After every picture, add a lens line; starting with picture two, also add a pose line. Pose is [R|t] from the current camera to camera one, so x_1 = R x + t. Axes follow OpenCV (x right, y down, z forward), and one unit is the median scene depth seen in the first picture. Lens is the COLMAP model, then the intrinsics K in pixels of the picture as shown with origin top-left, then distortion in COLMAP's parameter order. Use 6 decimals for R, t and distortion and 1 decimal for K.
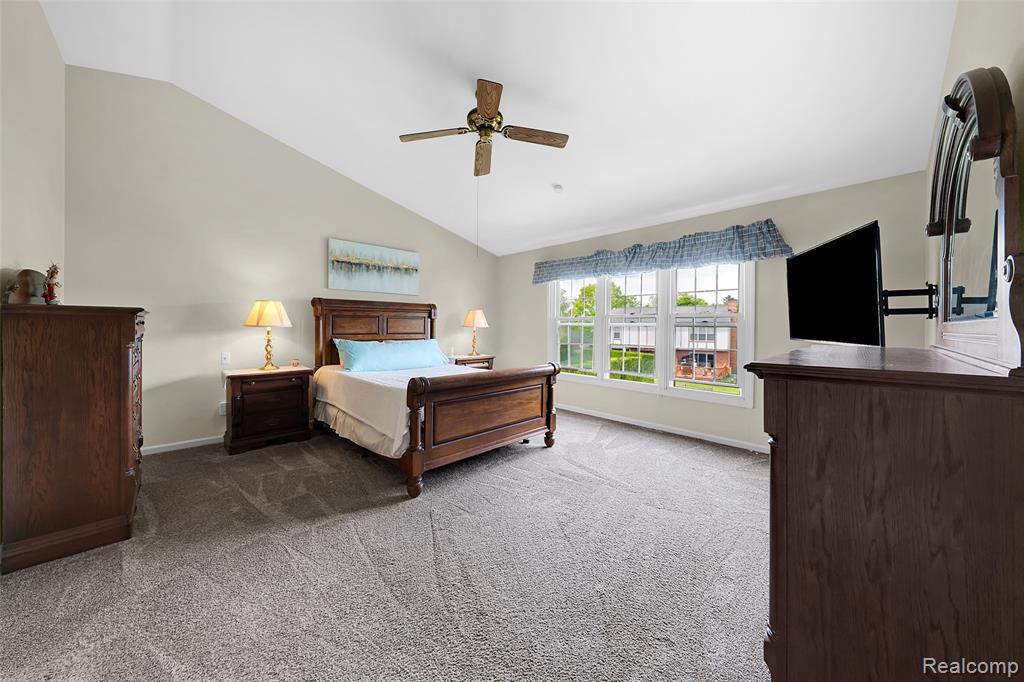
lens RADIAL K [[357.7, 0, 509.9], [0, 357.7, 333.8], [0, 0, 1]] dist [0.019094, -0.000046]
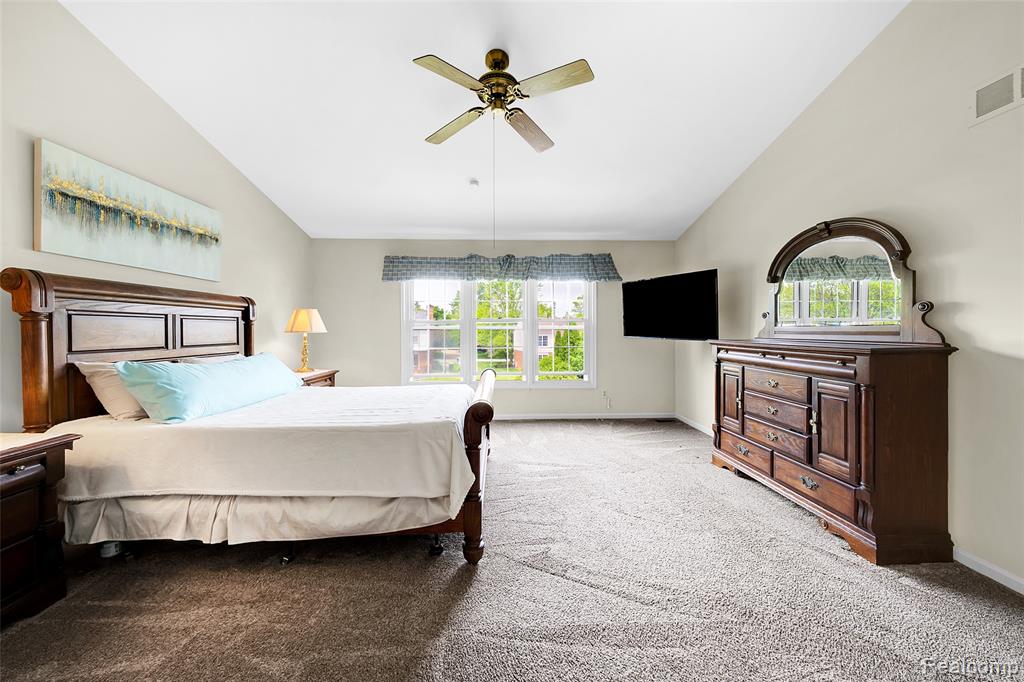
lens RADIAL K [[351.7, 0, 515.6], [0, 351.7, 338.2], [0, 0, 1]] dist [-0.000055, -0.000121]
pose [[0.667027, -0.026997, 0.744544, -0.433915], [0.025564, 0.999584, 0.013343, -0.007859], [-0.744595, 0.010134, 0.667440, 0.267801]]
